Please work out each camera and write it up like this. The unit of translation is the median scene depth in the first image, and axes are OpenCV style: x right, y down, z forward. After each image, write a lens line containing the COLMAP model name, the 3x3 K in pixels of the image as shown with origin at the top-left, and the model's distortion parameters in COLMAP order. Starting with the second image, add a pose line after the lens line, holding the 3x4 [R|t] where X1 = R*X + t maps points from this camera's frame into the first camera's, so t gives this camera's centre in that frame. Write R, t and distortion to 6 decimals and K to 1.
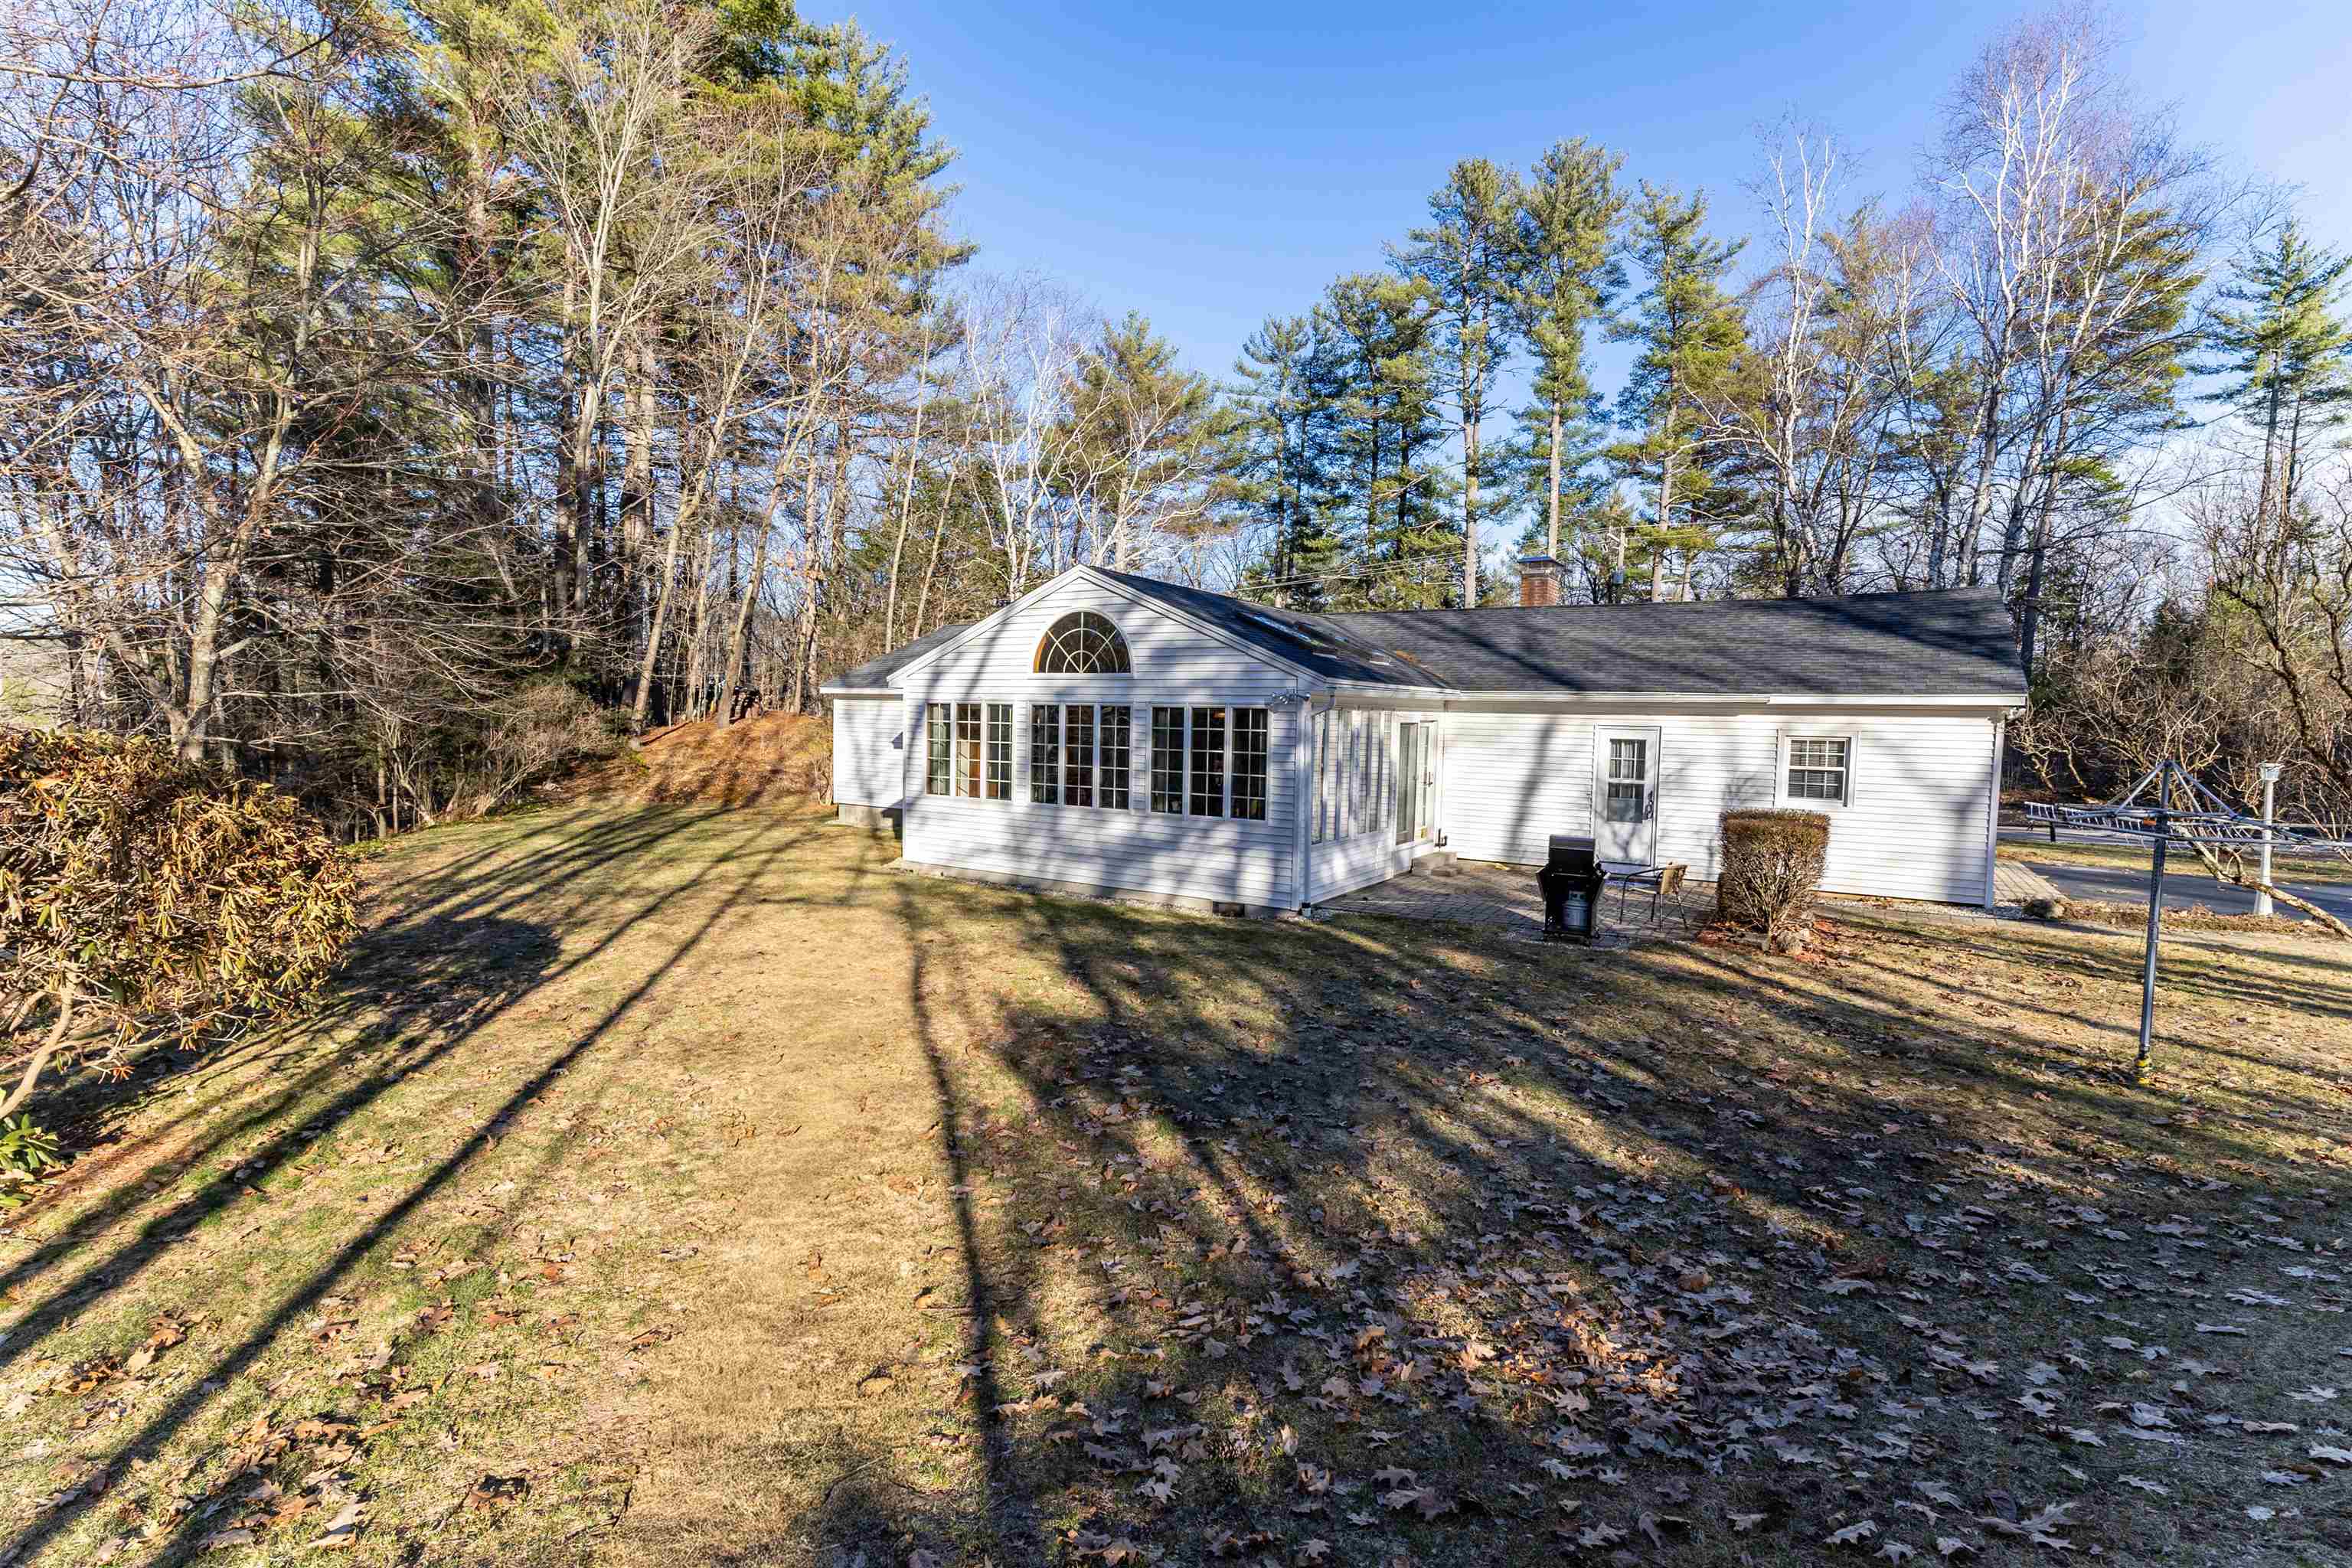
lens RADIAL K [[1093.4, 0, 1175.8], [0, 1093.4, 783.2], [0, 0, 1]] dist [0.000904, -0.000082]
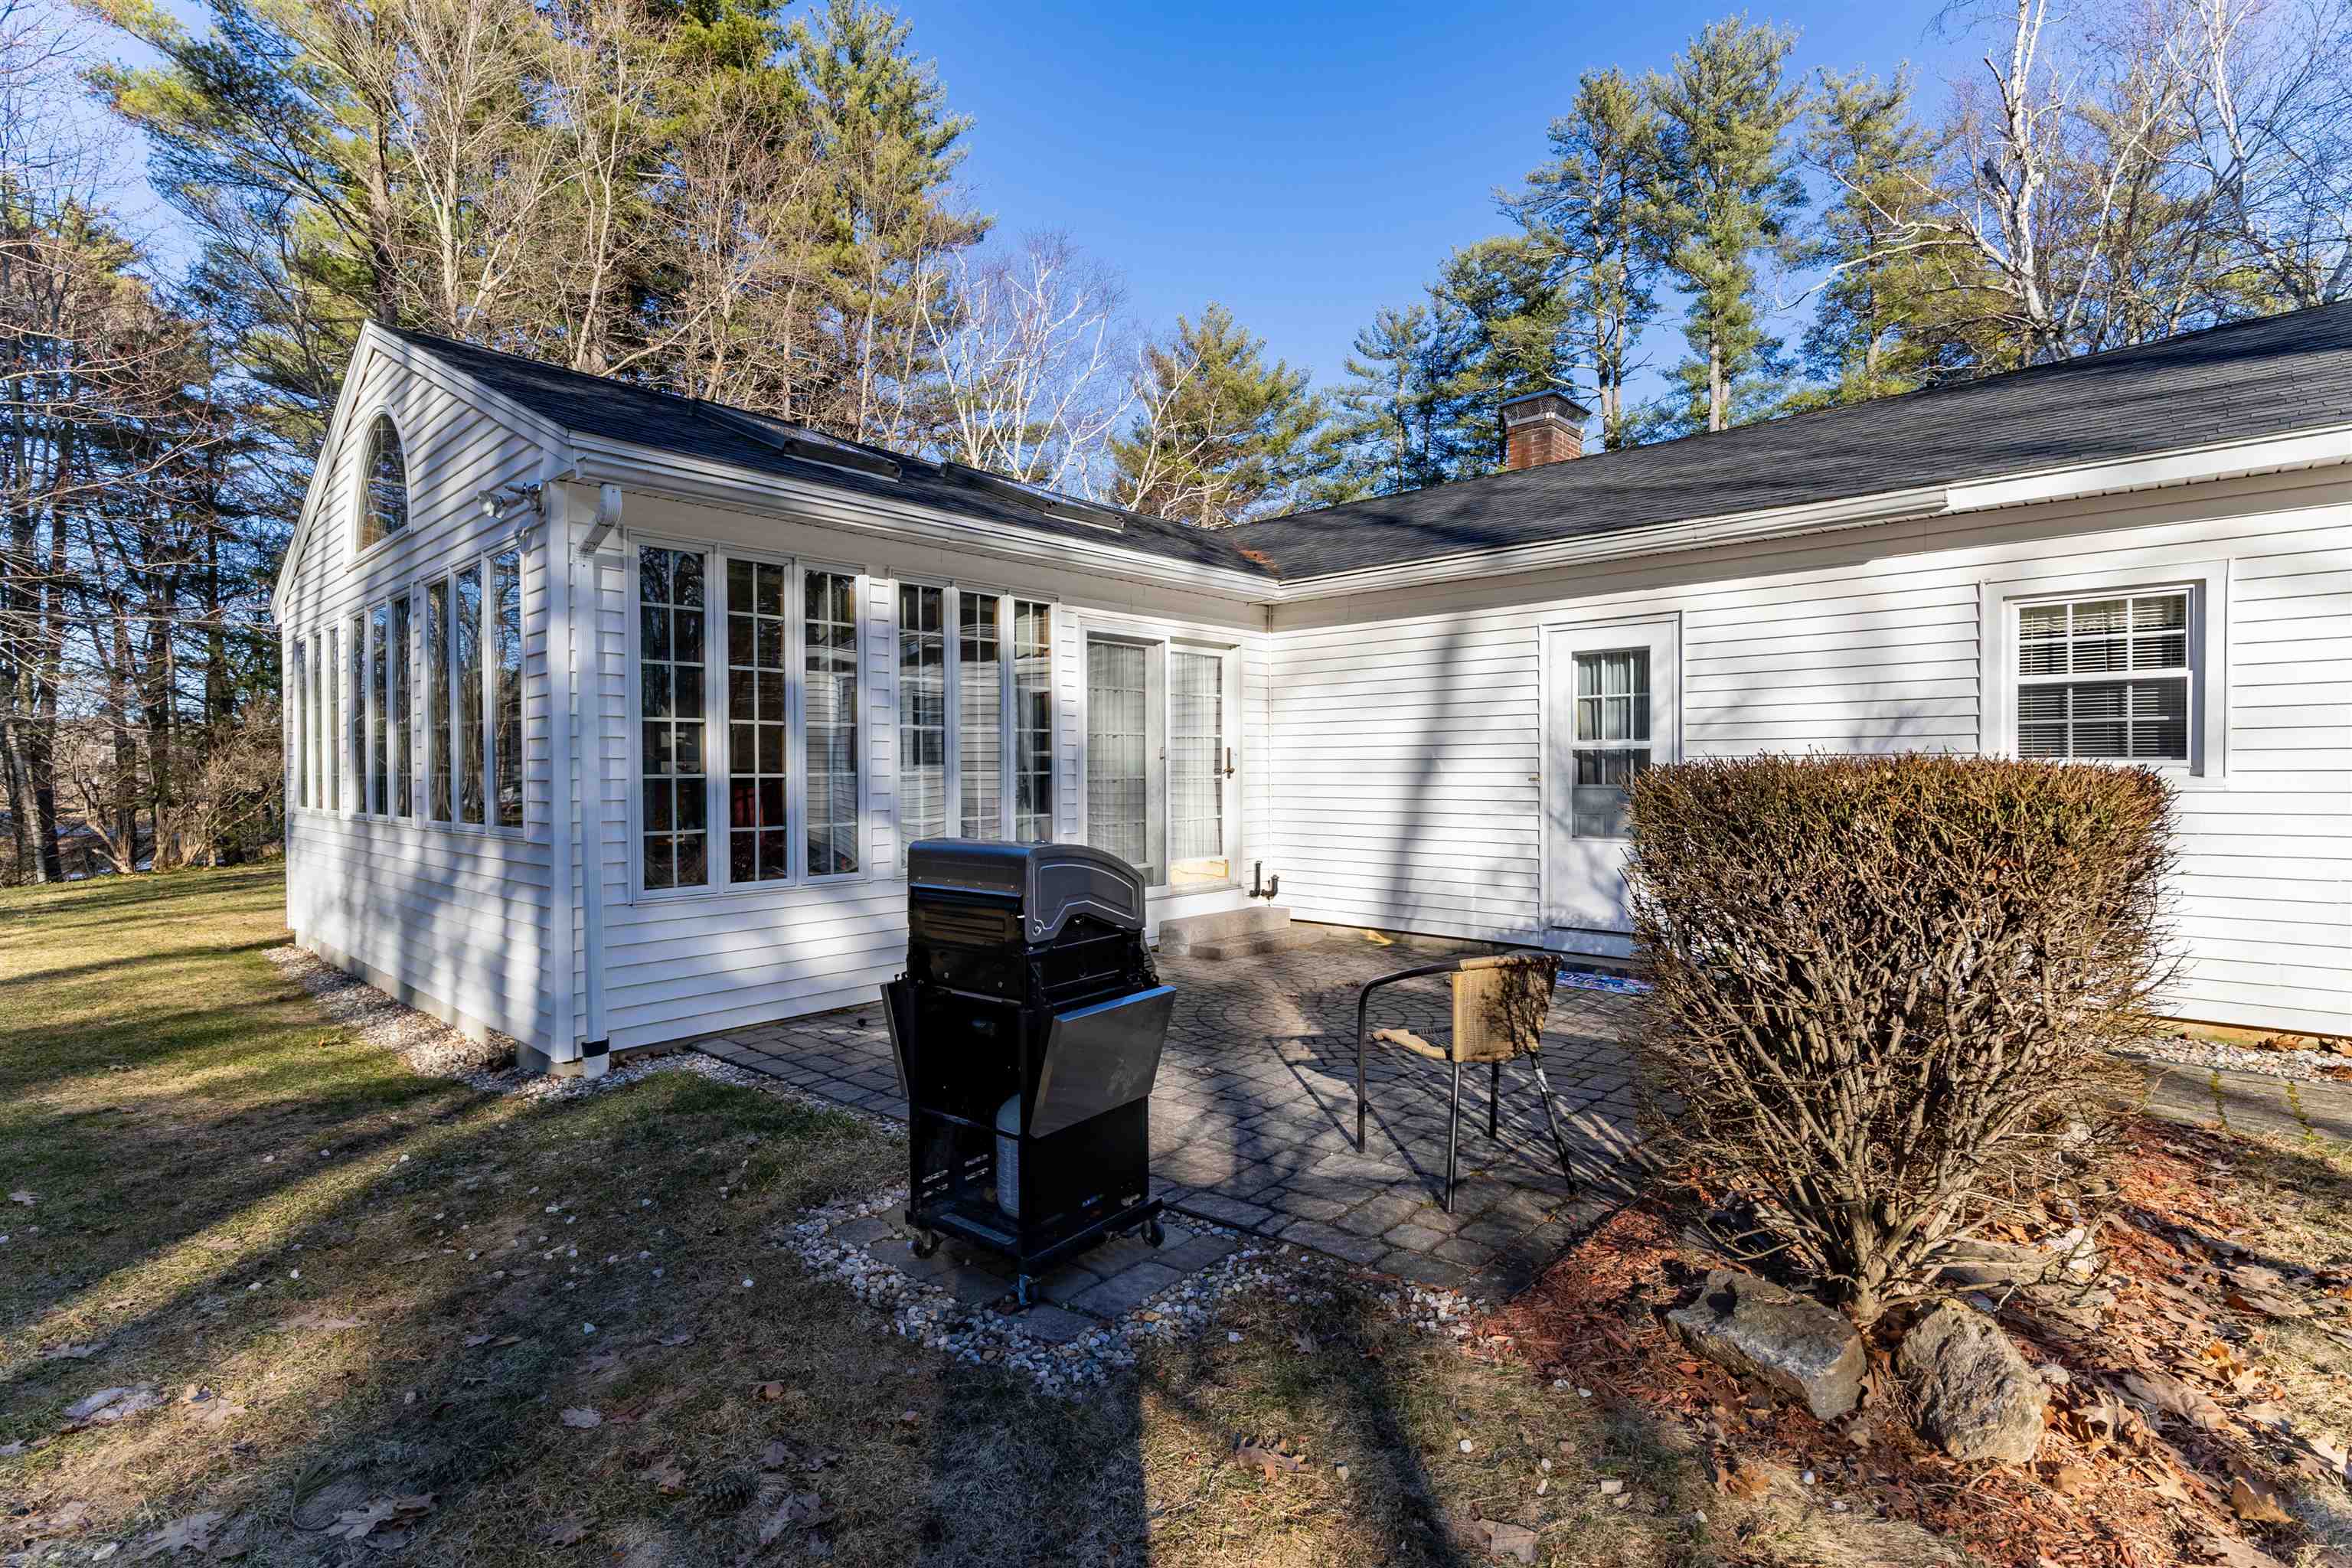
lens RADIAL K [[1093.4, 0, 1176.0], [0, 1093.4, 786.5], [0, 0, 1]] dist [0.000904, -0.000082]
pose [[0.984046, -0.023998, -0.176288, 0.089329], [0.014846, 0.998481, -0.053054, 0.010108], [0.177294, 0.049590, 0.982908, 0.151853]]
